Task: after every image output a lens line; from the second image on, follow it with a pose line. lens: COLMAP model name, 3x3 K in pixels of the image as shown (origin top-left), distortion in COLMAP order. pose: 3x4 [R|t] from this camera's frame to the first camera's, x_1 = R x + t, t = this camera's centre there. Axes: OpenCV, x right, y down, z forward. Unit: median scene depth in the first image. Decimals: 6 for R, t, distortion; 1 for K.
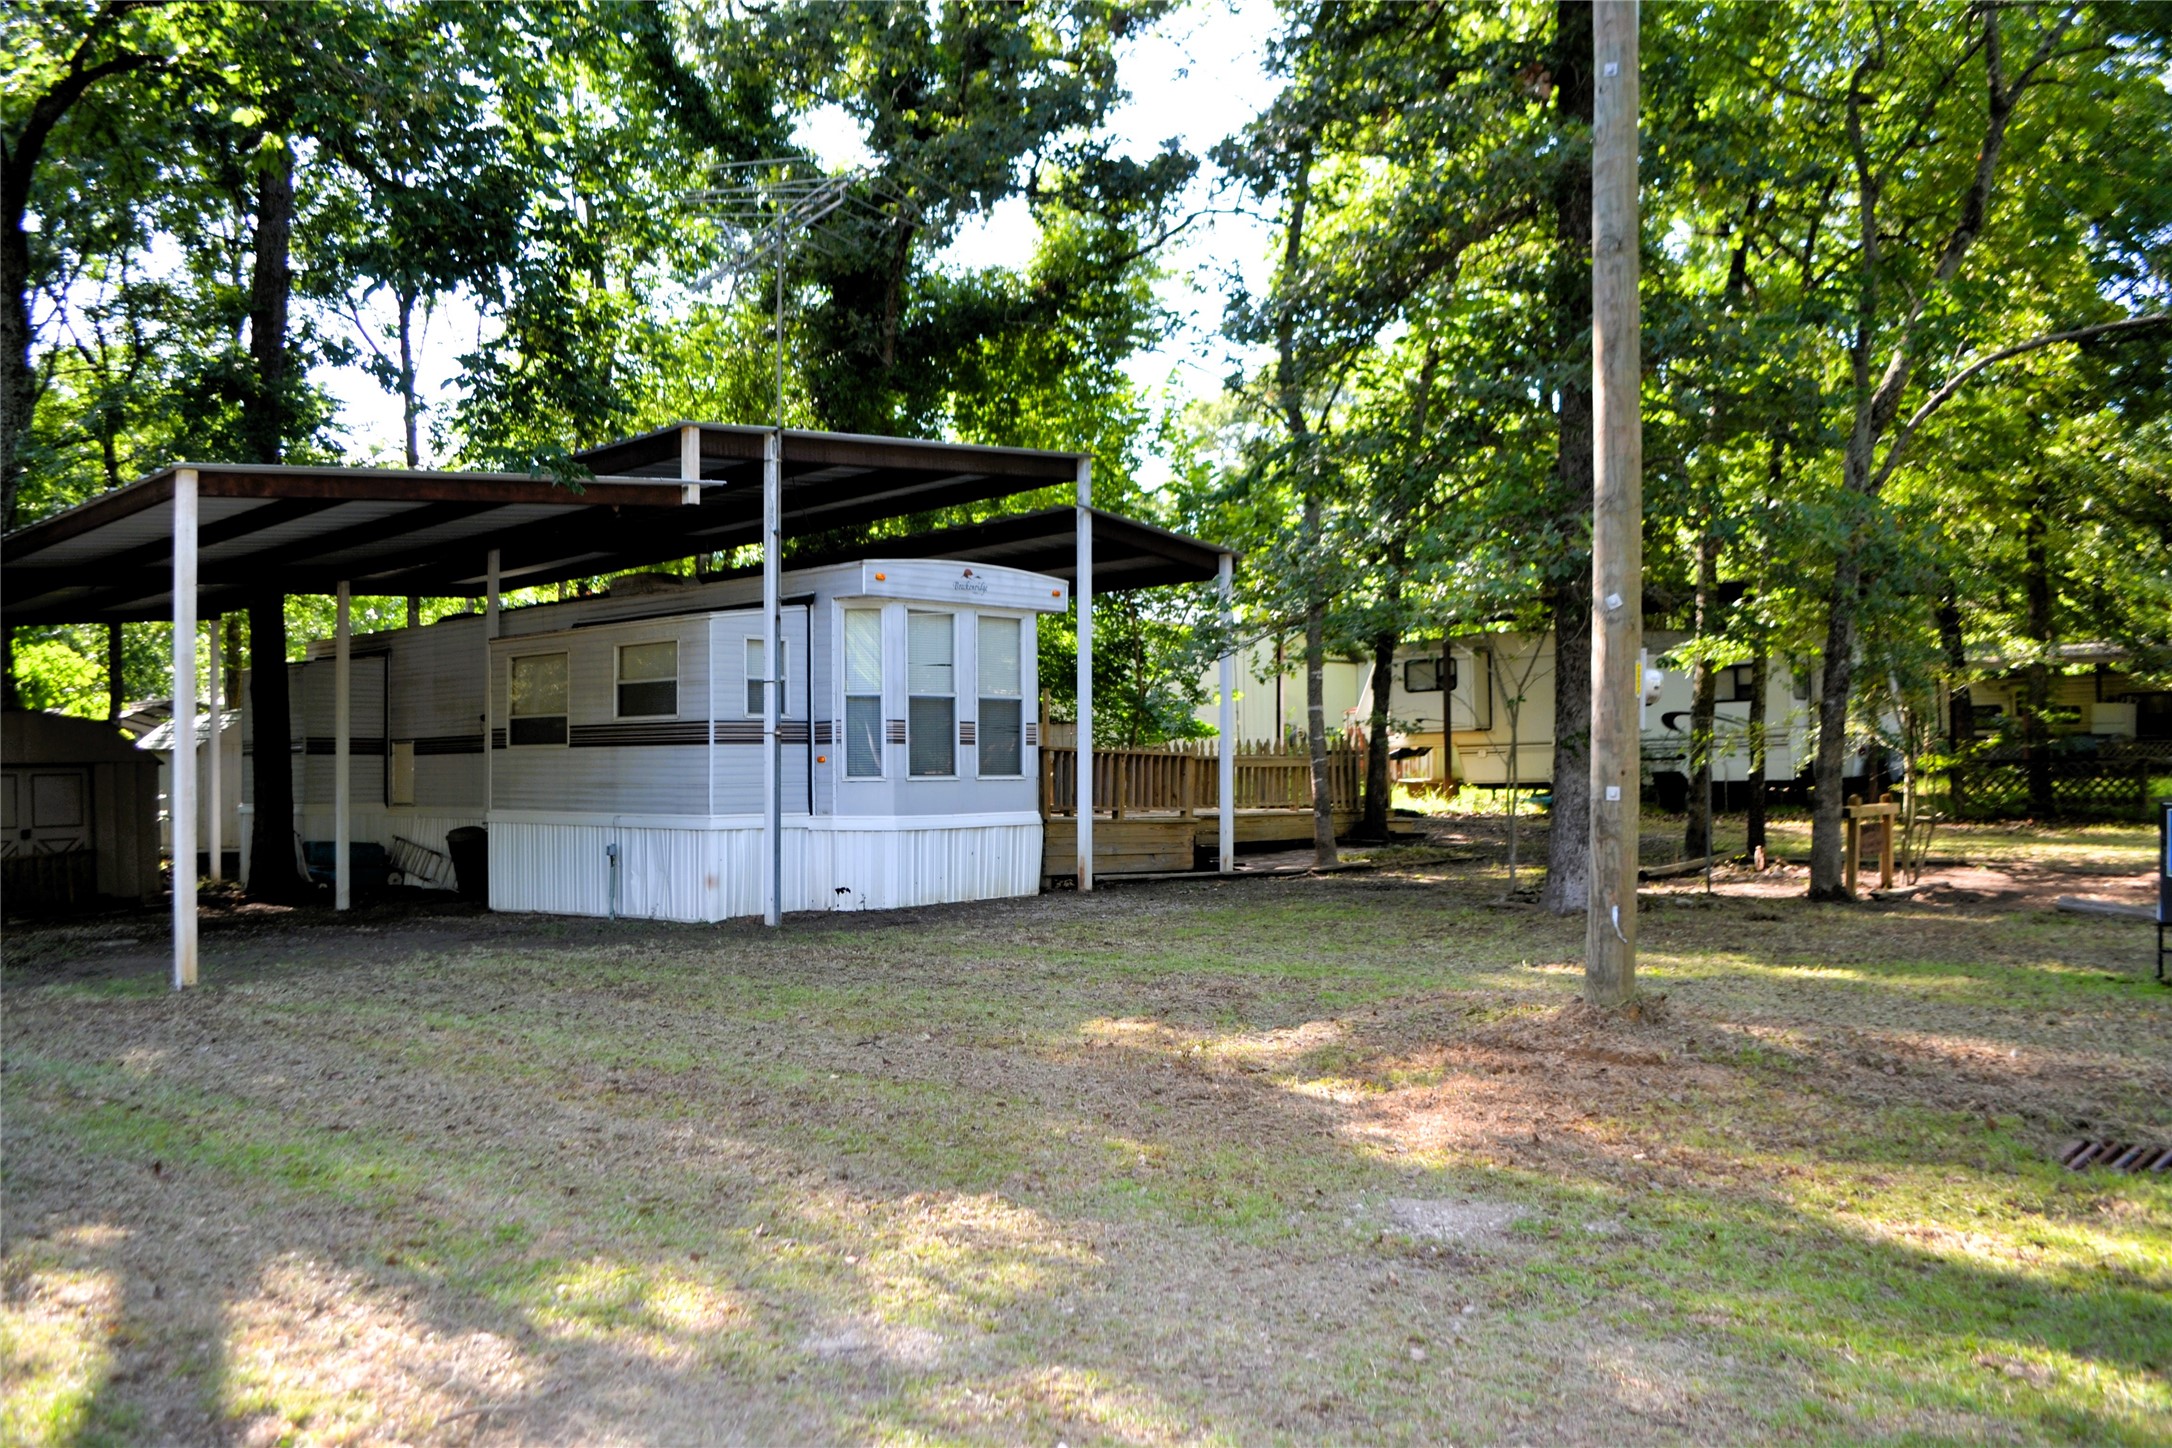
lens RADIAL K [[1732.0, 0, 1053.8], [0, 1732.0, 739.6], [0, 0, 1]] dist [-0.082397, 0.012600]
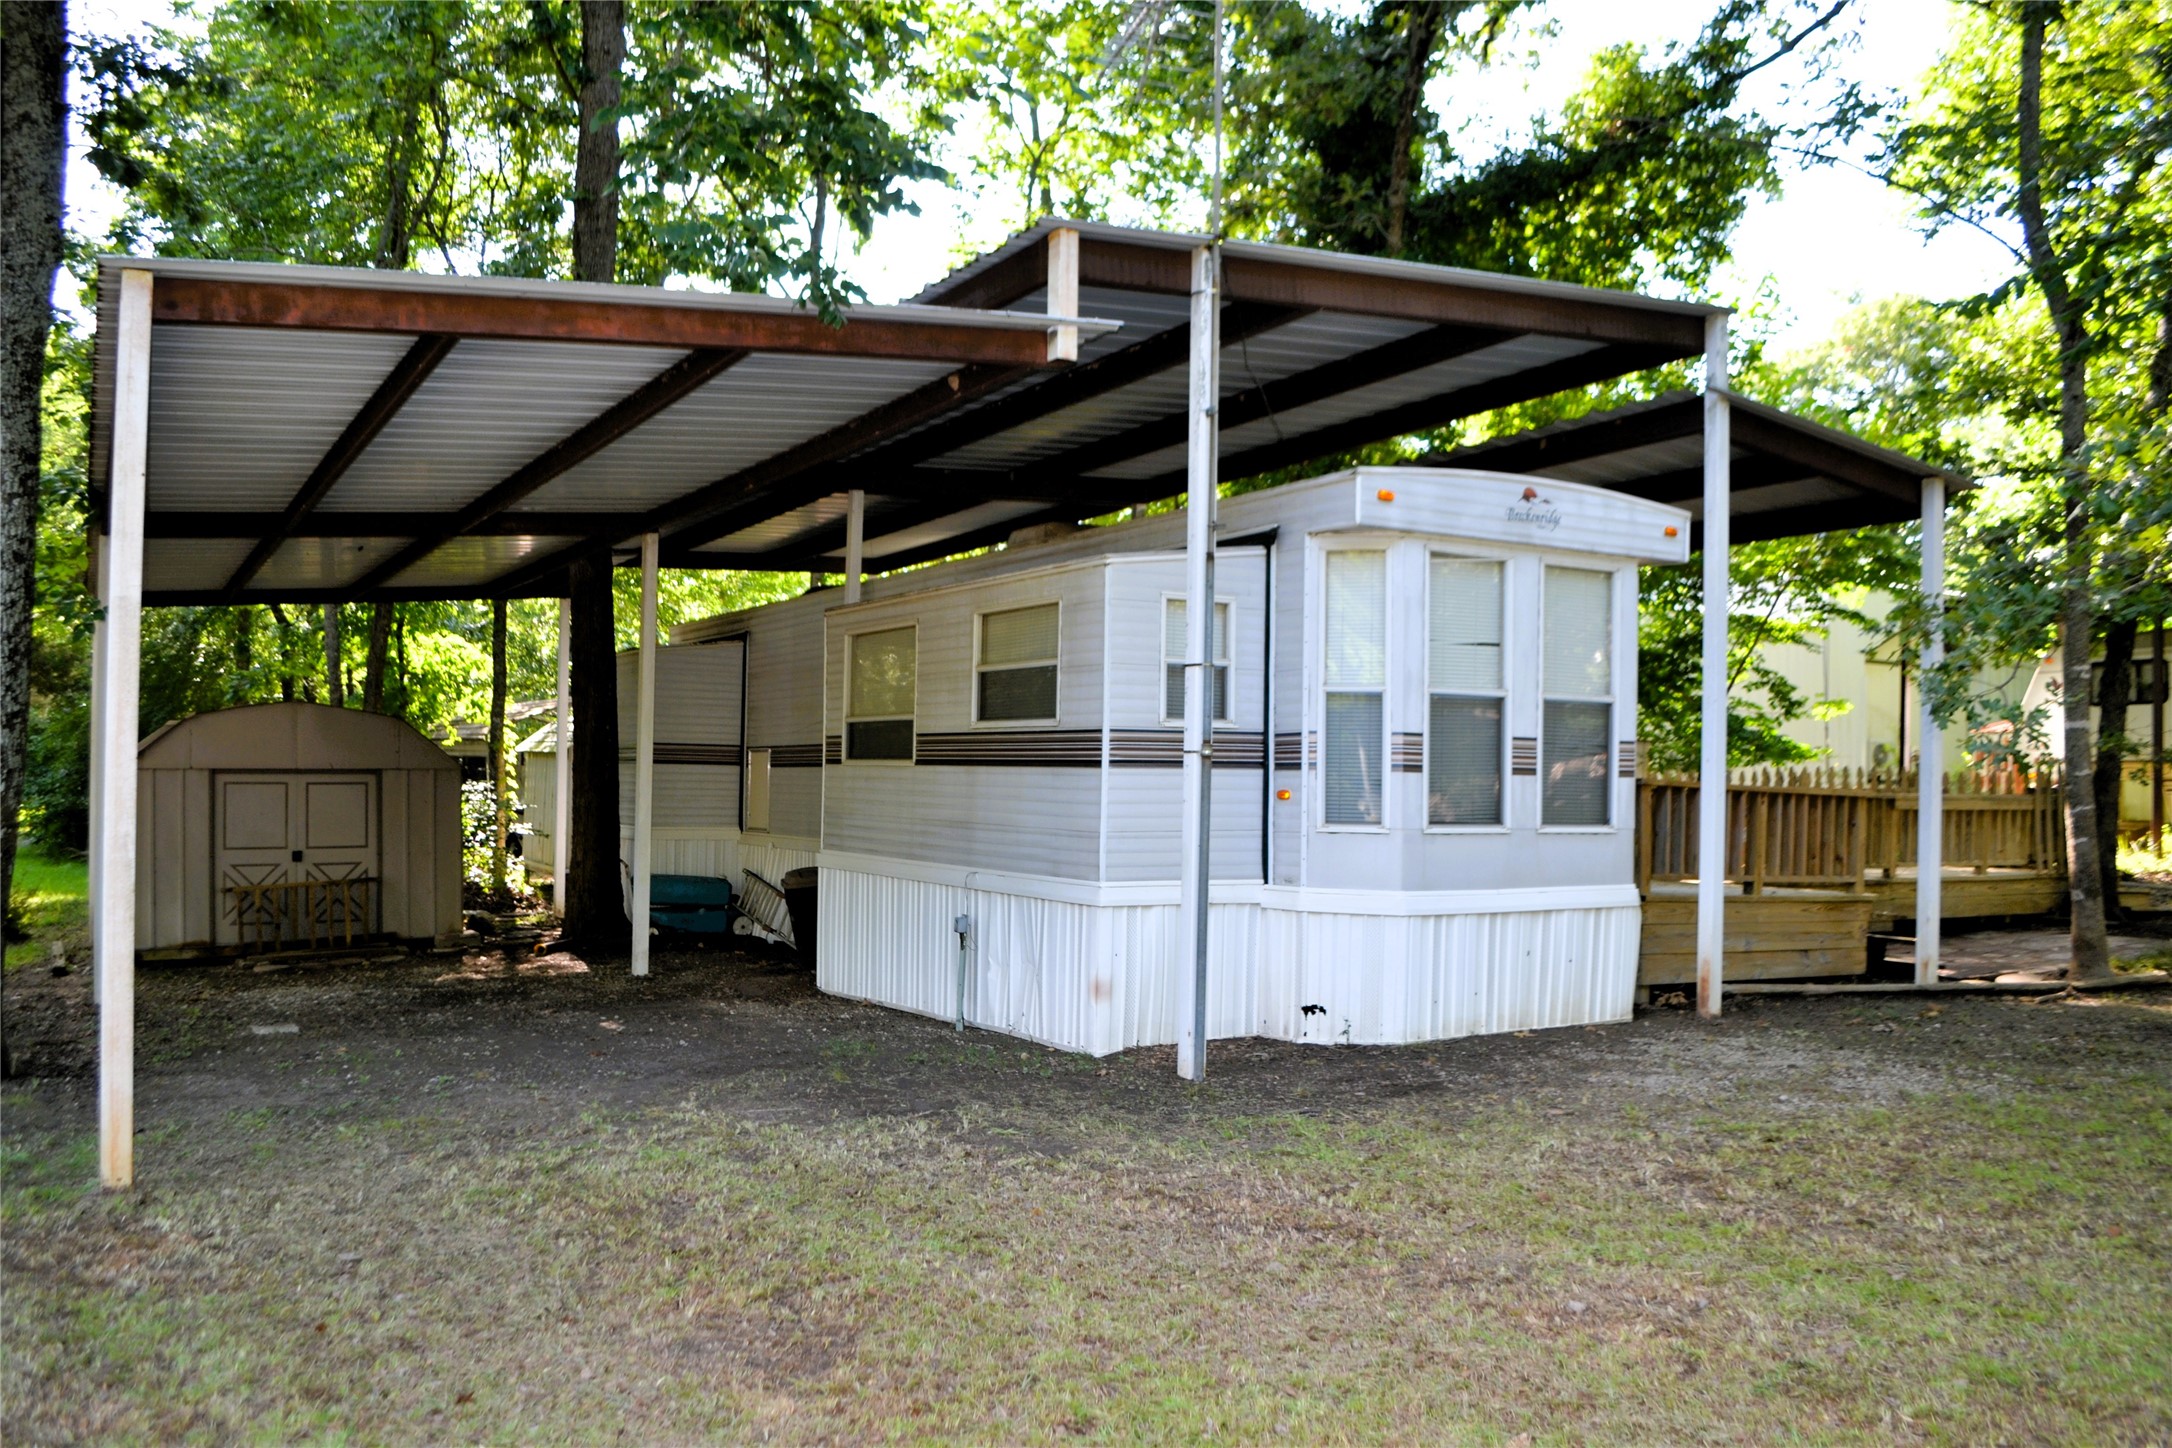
lens RADIAL K [[1732.0, 0, 1053.8], [0, 1732.0, 739.6], [0, 0, 1]] dist [-0.082397, 0.012600]
pose [[0.960276, 0.017074, -0.278530, -0.040899], [-0.018791, 0.999817, -0.003498, -0.004472], [0.278420, 0.008593, 0.960421, 0.376890]]
